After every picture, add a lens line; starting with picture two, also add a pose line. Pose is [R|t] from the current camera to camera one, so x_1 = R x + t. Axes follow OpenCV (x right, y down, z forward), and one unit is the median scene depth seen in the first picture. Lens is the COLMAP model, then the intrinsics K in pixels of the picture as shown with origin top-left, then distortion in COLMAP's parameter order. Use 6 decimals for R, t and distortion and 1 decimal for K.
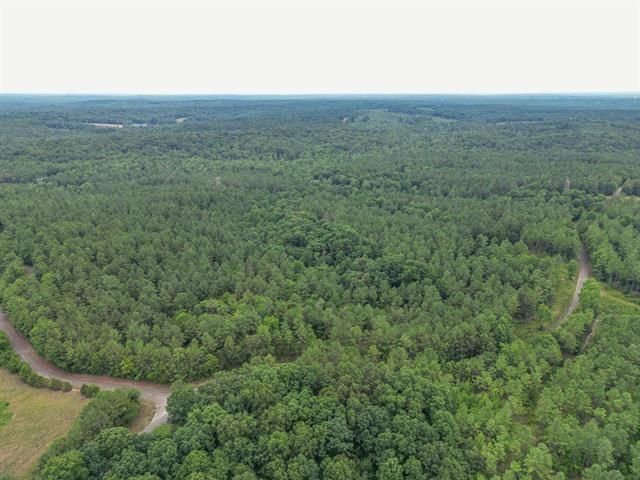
lens RADIAL K [[447.9, 0, 320.0], [0, 447.9, 240.0], [0, 0, 1]] dist [0.070572, -0.070266]
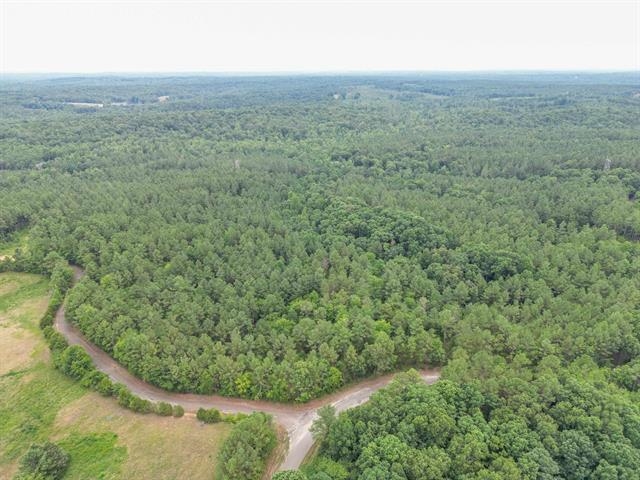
lens RADIAL K [[447.9, 0, 320.0], [0, 447.9, 240.0], [0, 0, 1]] dist [0.070572, -0.070266]
pose [[0.998465, -0.023592, 0.050106, -0.178269], [0.021213, 0.998647, 0.047488, -0.023910], [-0.051158, -0.046352, 0.997614, 0.072308]]
